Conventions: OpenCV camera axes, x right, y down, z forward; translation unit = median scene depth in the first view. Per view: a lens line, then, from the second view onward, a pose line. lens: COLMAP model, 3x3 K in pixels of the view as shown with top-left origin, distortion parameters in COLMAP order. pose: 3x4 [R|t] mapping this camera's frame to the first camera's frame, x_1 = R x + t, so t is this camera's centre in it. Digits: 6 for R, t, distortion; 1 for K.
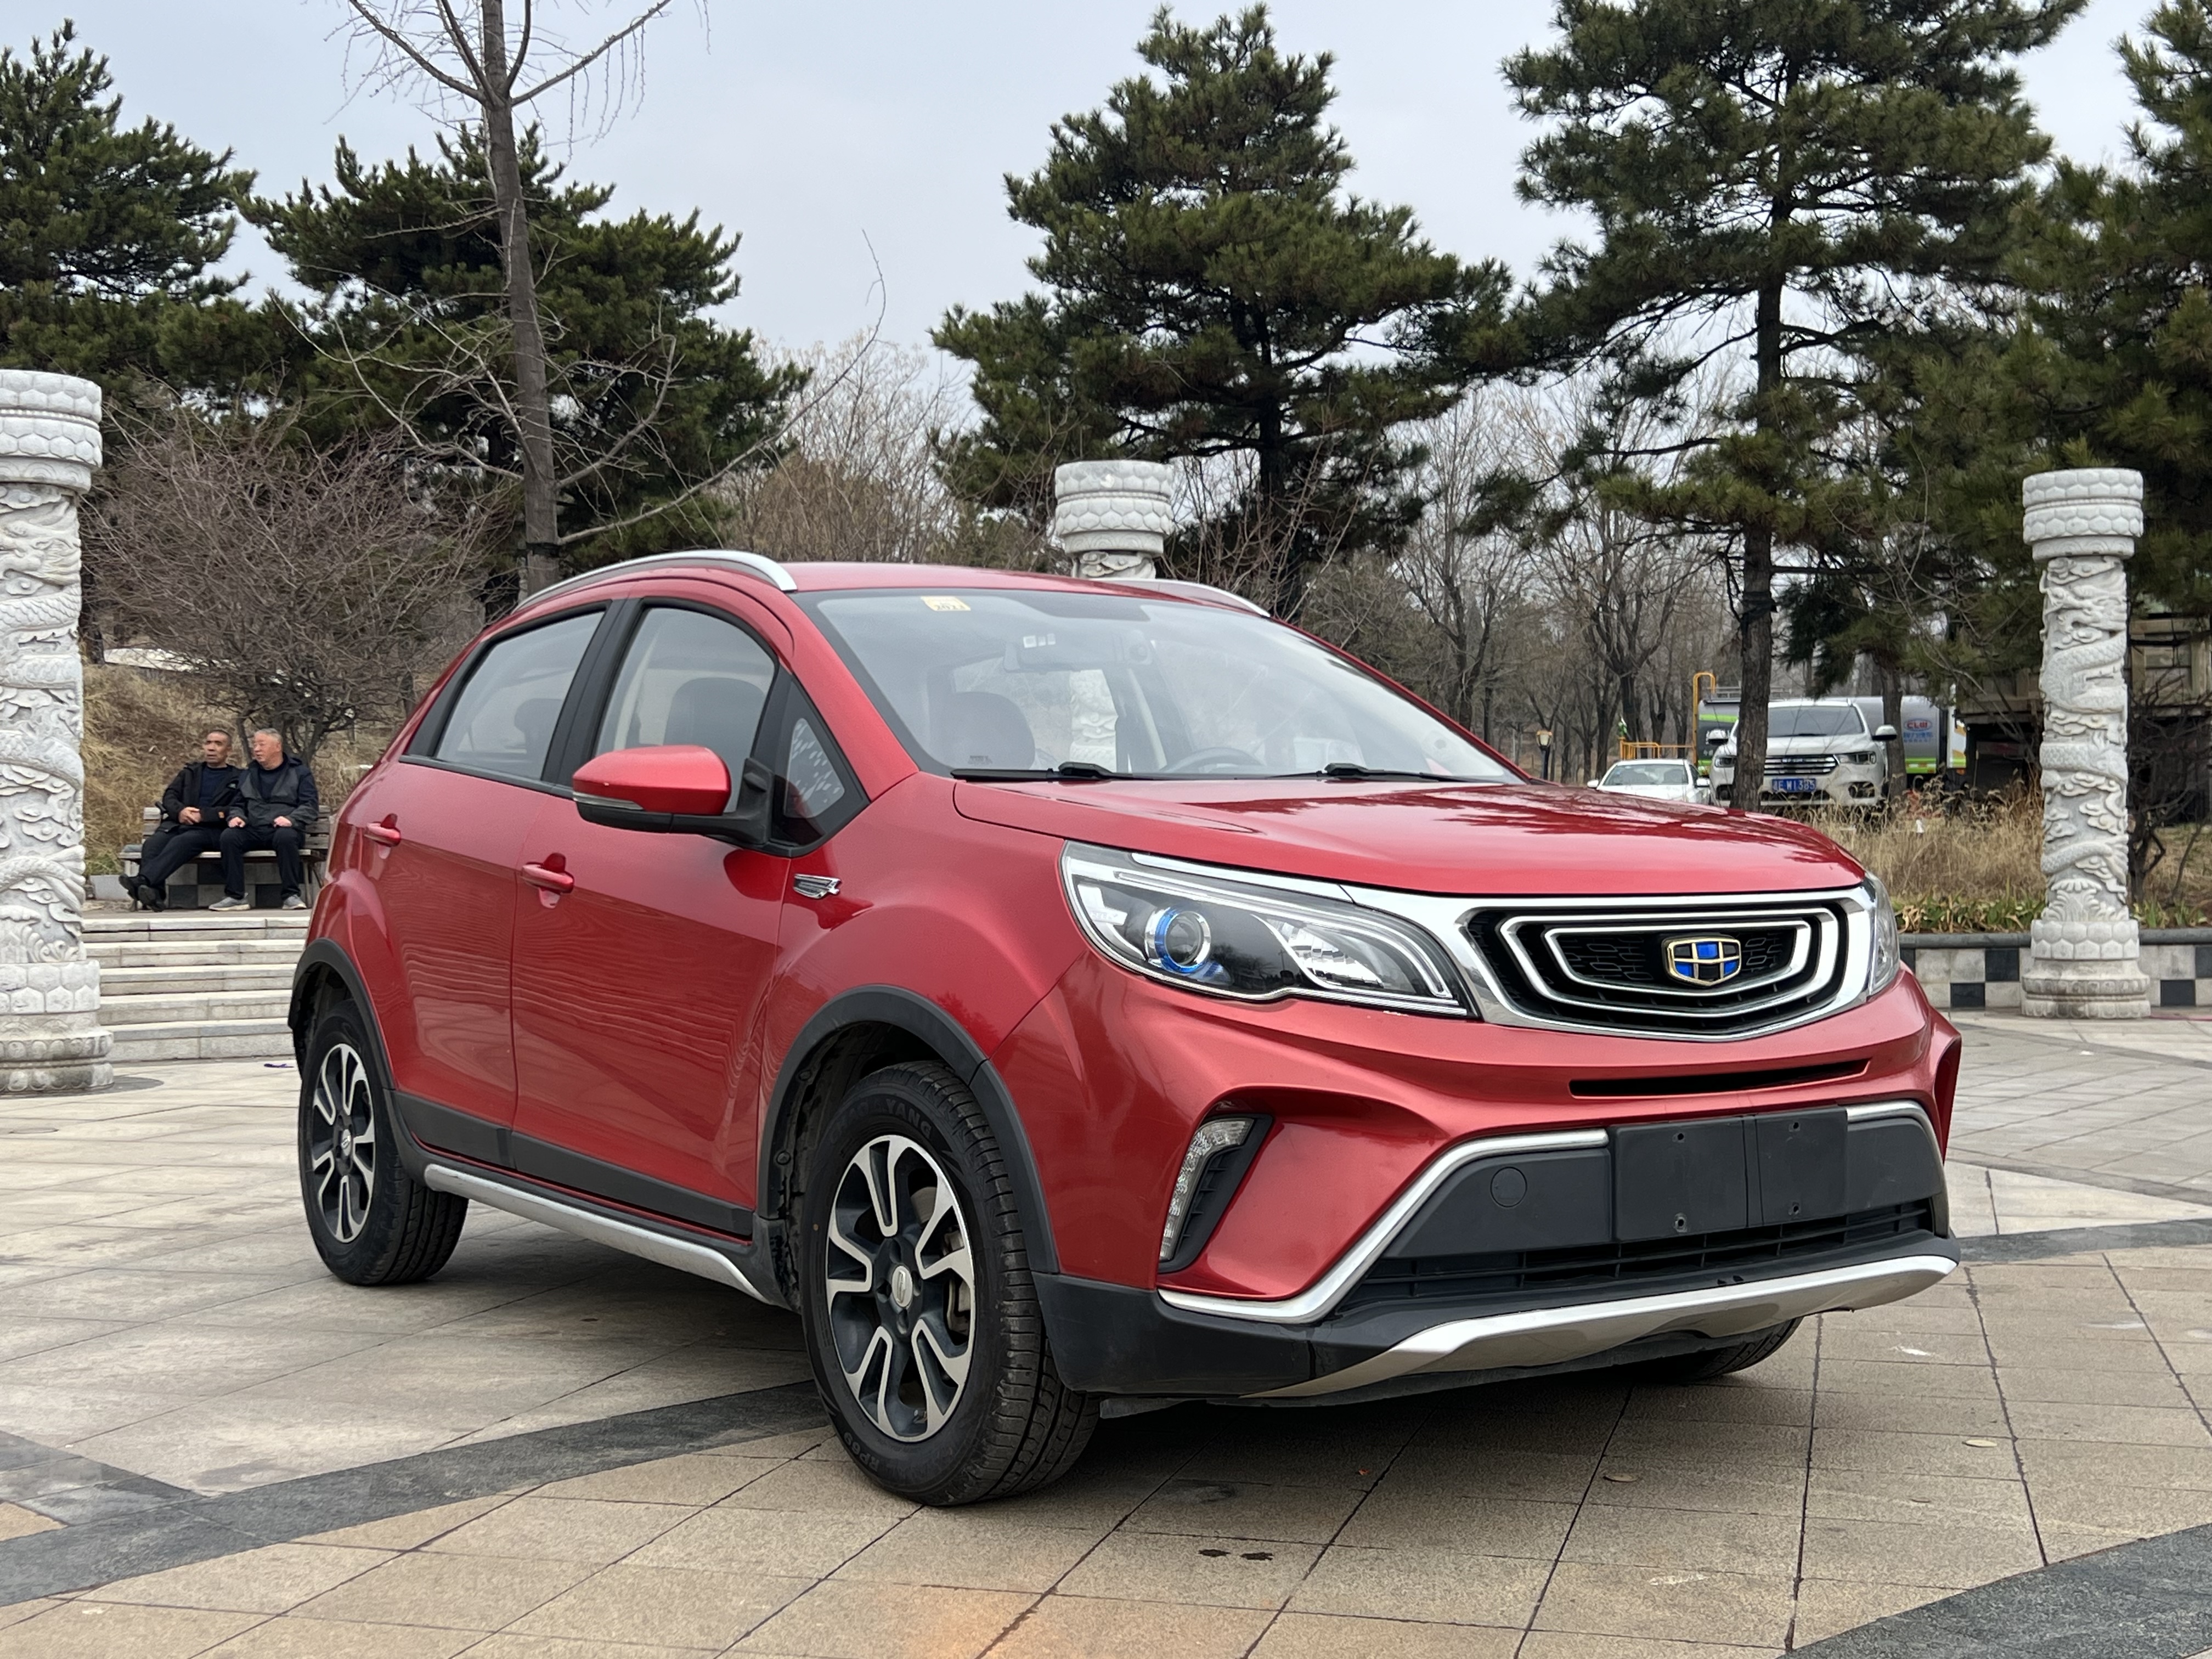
lens RADIAL K [[2583.9, 0, 1107.0], [0, 2583.9, 826.4], [0, 0, 1]] dist [0.003266, 0.000000]
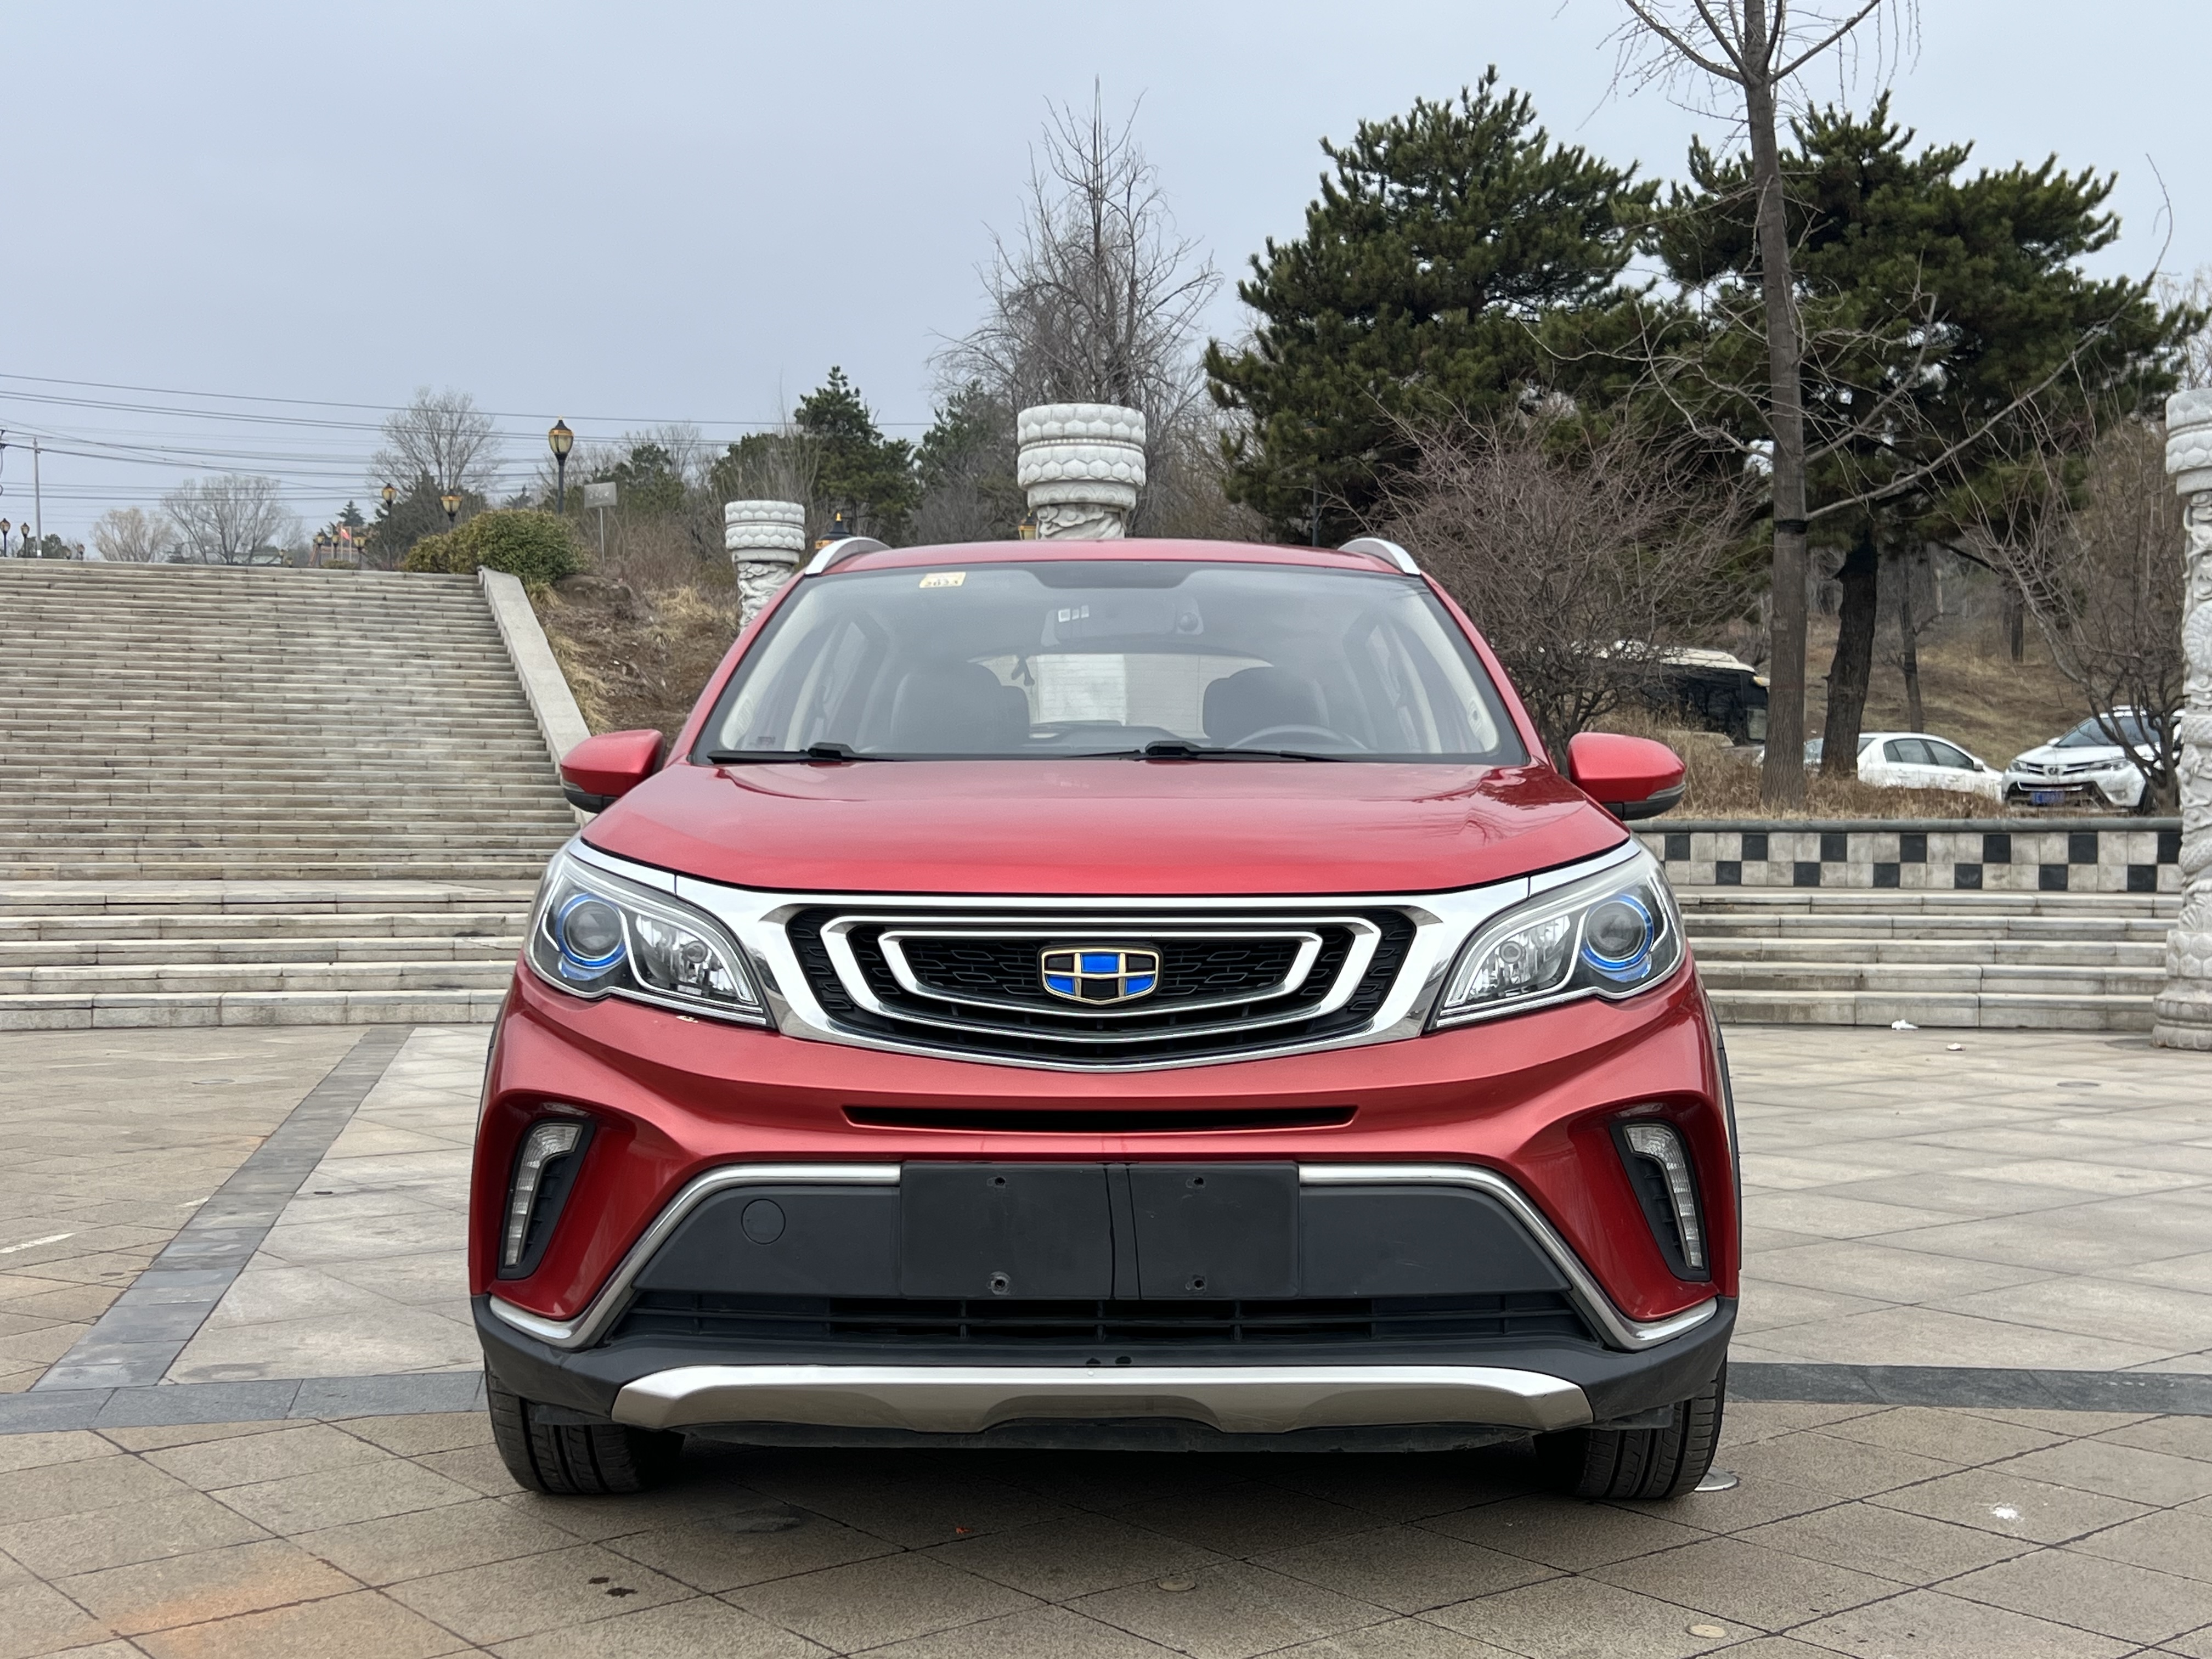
lens RADIAL K [[2504.9, 0, 1102.5], [0, 2504.9, 833.5], [0, 0, 1]] dist [0.032504, 0.000000]
pose [[0.825648, 0.005352, -0.564160, 0.109098], [0.001061, 0.999939, 0.011039, -0.000360], [0.564184, -0.009713, 0.825592, 0.053455]]
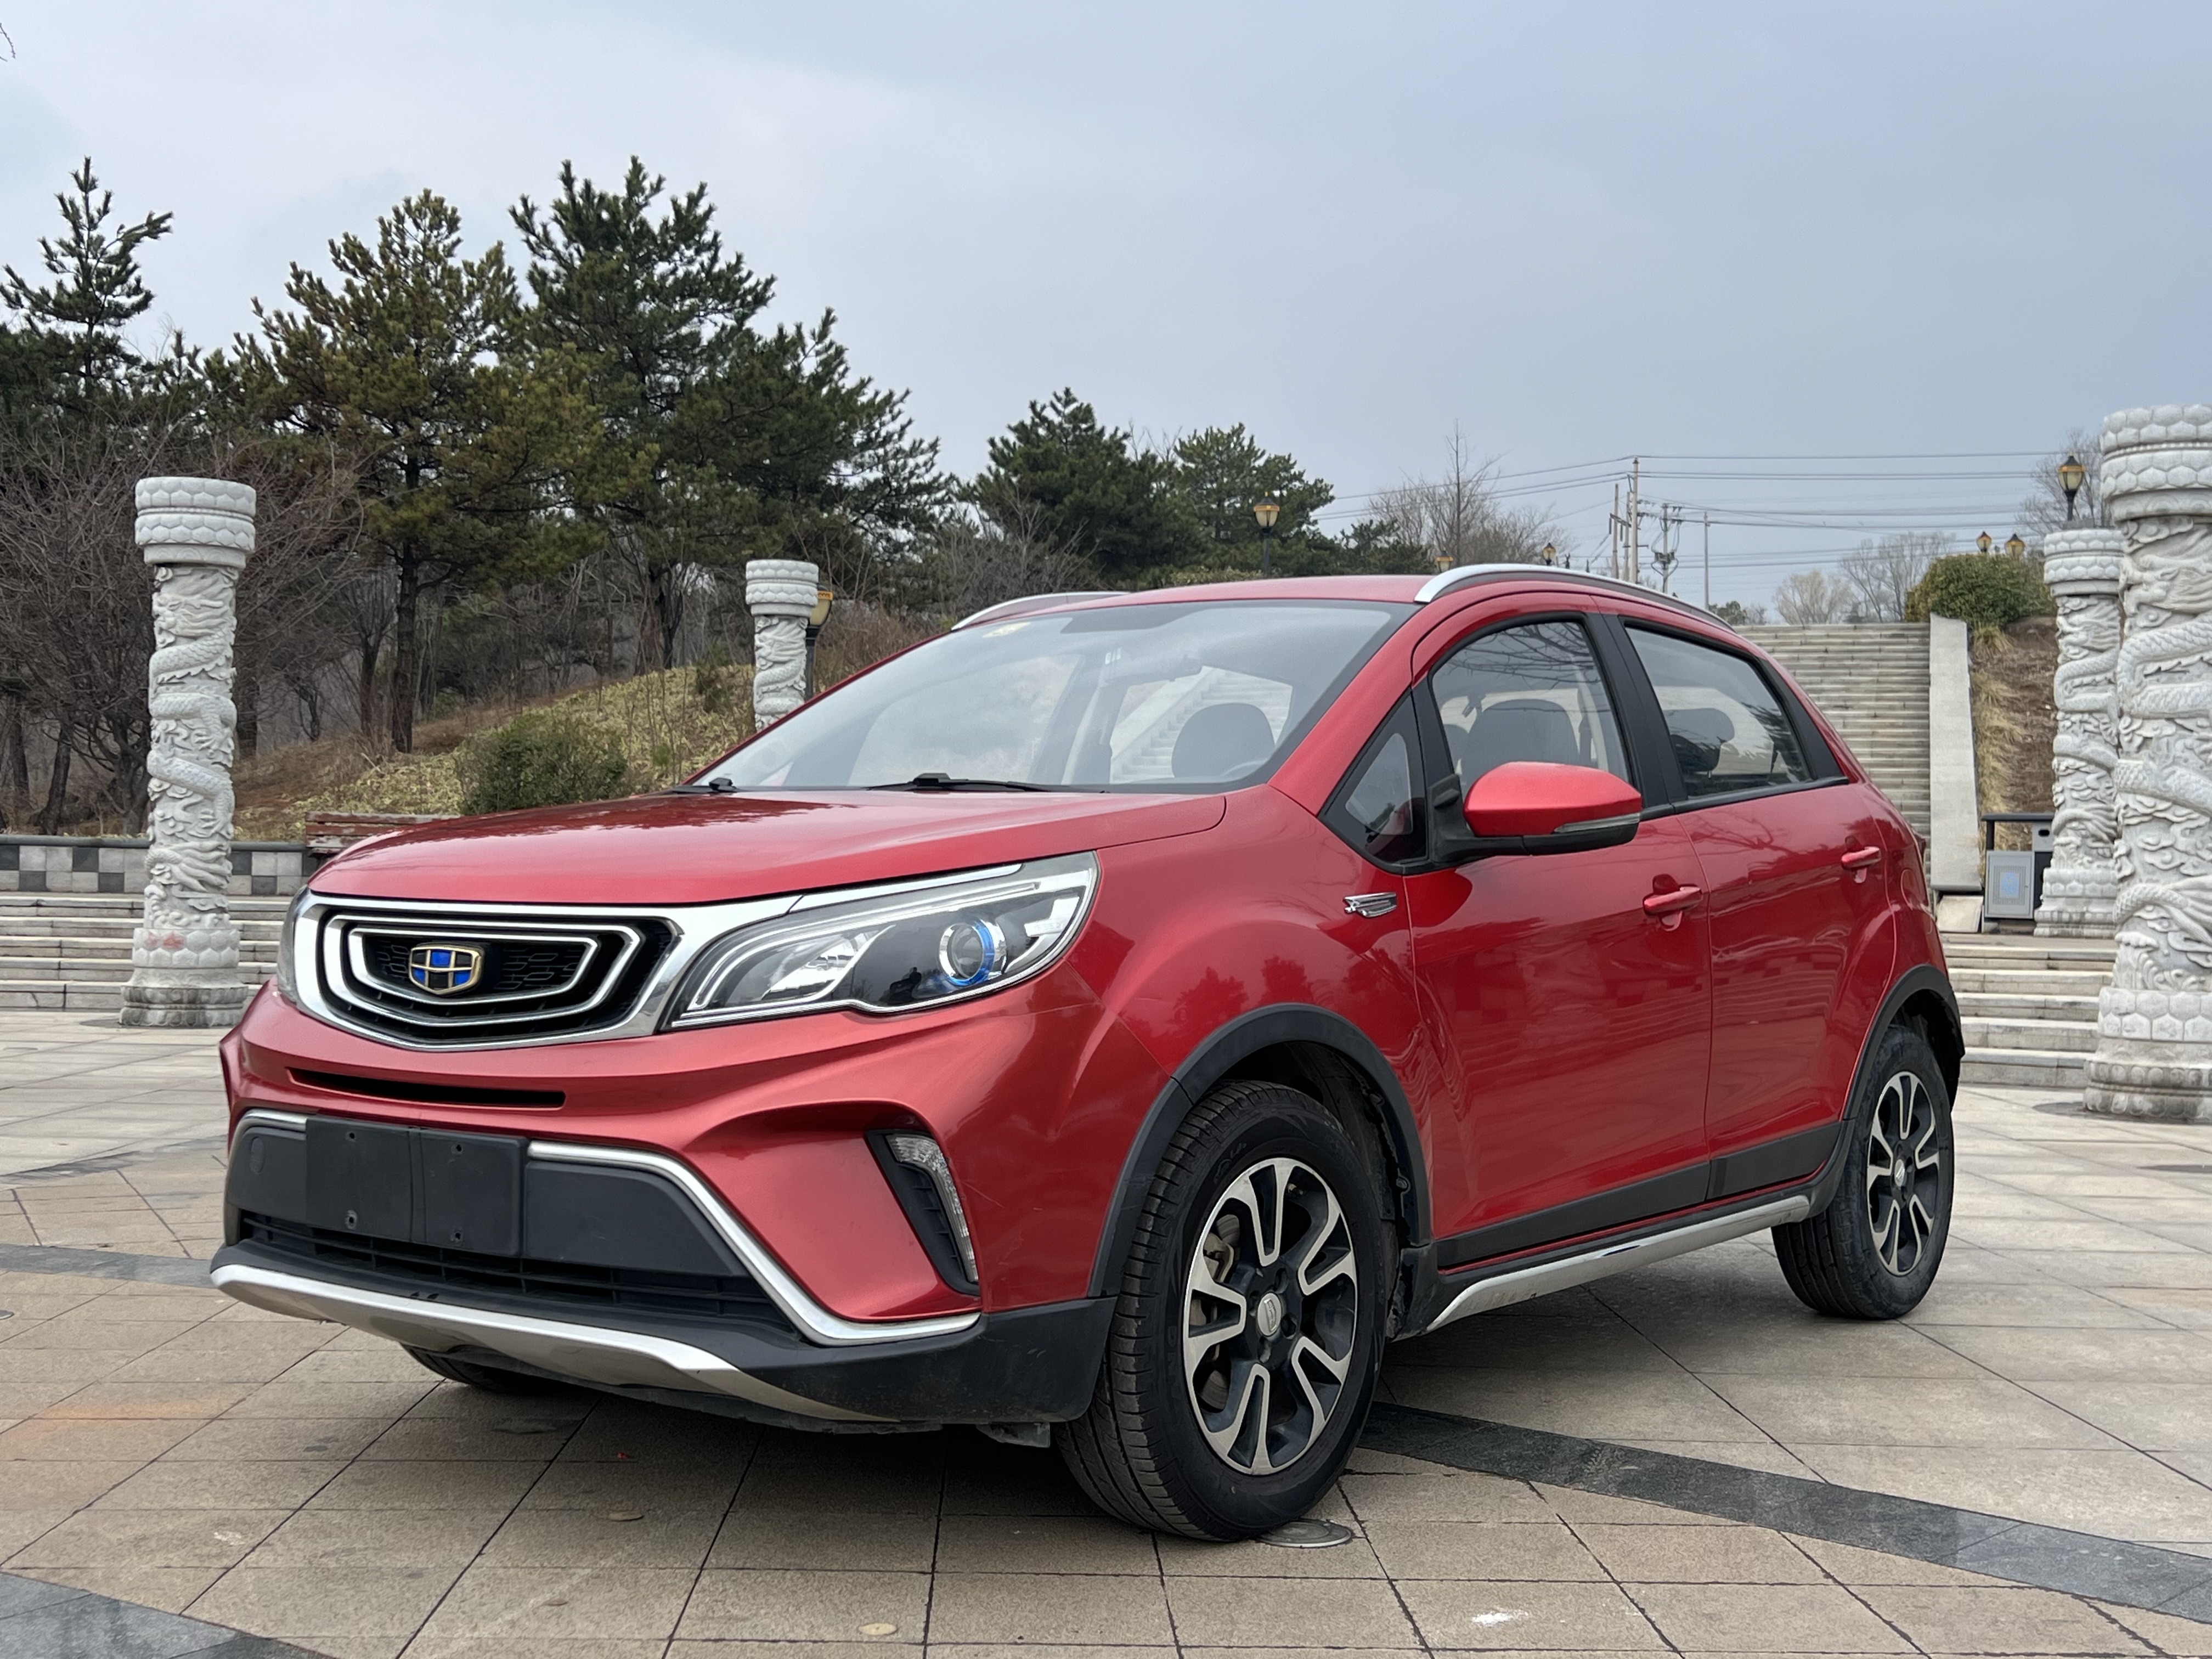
lens RADIAL K [[2504.9, 0, 1110.3], [0, 2504.9, 831.1], [0, 0, 1]] dist [0.032504, 0.000000]
pose [[0.334012, -0.008183, -0.942533, 0.193233], [-0.004354, 0.999938, -0.010224, 0.001318], [0.942559, 0.007519, 0.333956, 0.146304]]
